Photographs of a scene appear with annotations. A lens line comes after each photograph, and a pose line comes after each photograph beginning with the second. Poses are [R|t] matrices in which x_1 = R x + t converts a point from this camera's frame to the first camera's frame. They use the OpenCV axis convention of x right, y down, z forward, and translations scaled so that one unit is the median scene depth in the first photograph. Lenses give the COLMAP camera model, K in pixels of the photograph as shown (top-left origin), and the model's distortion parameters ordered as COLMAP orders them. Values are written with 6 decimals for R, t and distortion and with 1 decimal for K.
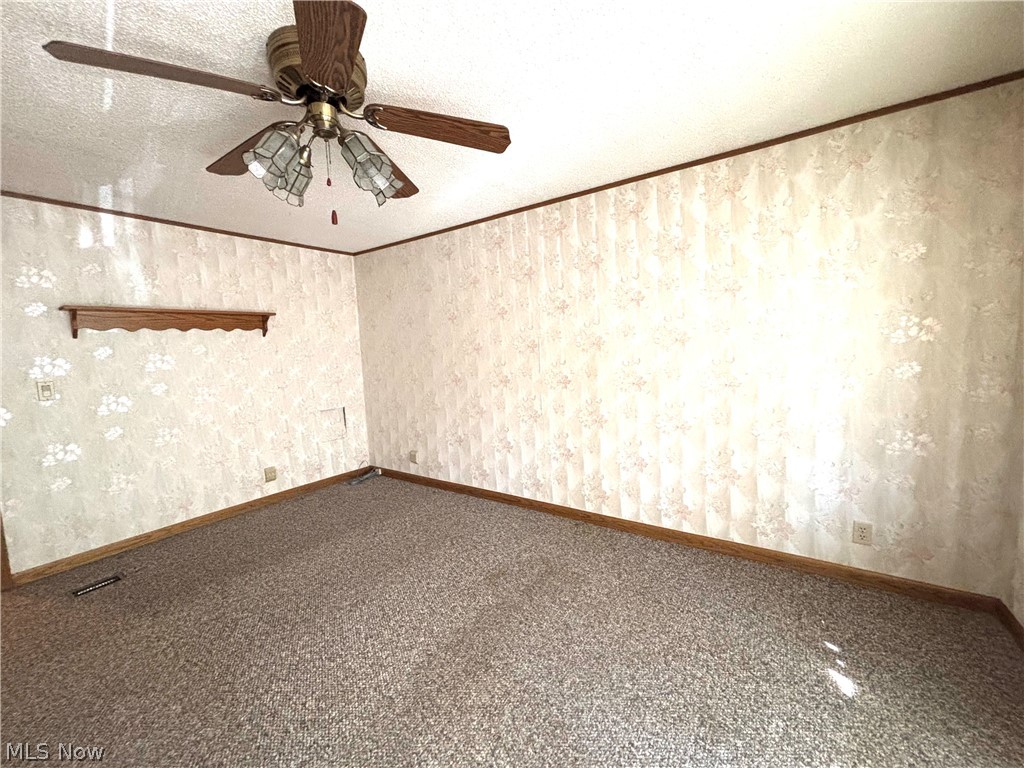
lens RADIAL K [[415.7, 0, 507.2], [0, 415.7, 378.1], [0, 0, 1]] dist [0.002291, -0.001068]
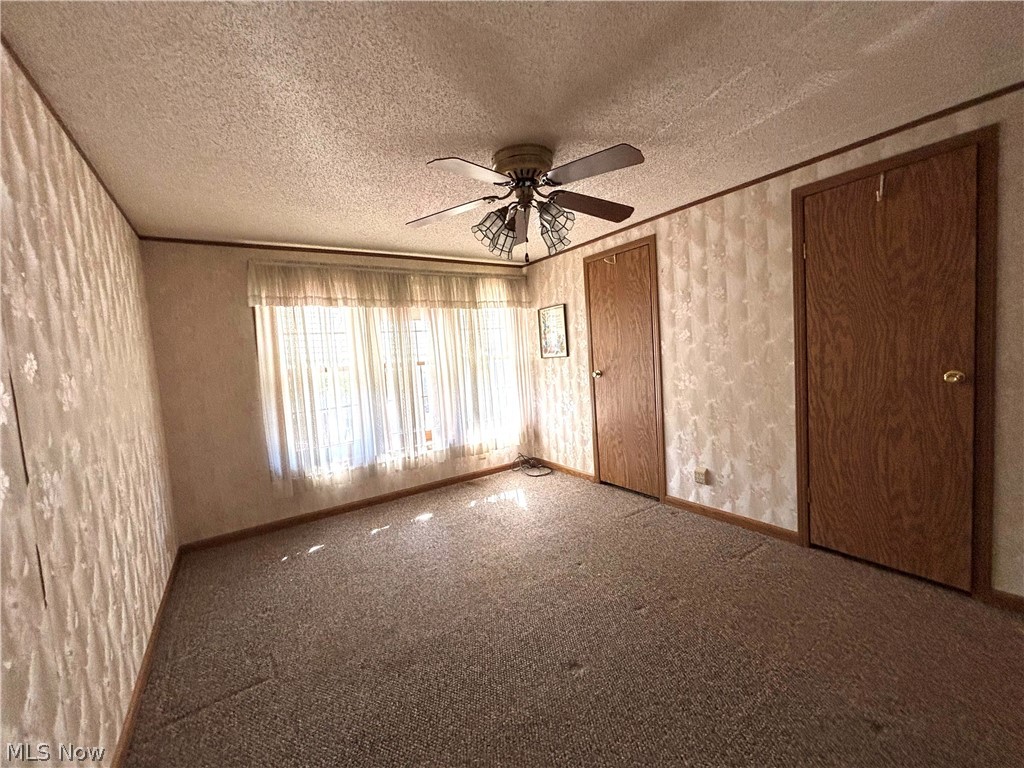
lens RADIAL K [[415.7, 0, 519.8], [0, 415.7, 379.7], [0, 0, 1]] dist [0.002291, -0.001068]
pose [[-0.939320, 0.078865, 0.333854, -0.309042], [0.131025, 0.981910, 0.136695, -0.070432], [-0.317034, 0.172144, -0.932661, 0.917024]]
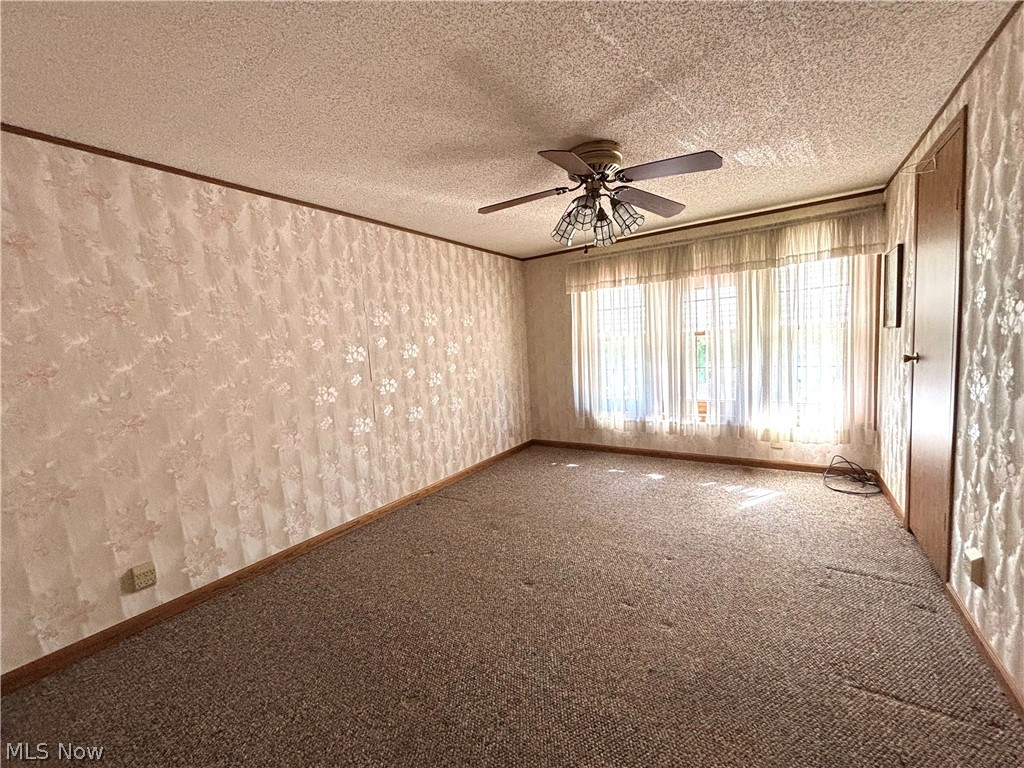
lens RADIAL K [[415.7, 0, 511.7], [0, 415.7, 385.7], [0, 0, 1]] dist [0.002291, -0.001068]
pose [[-0.036783, -0.053750, 0.997877, -0.734704], [0.145707, 0.987593, 0.058567, -0.003974], [-0.988644, 0.147552, -0.028495, 0.539353]]
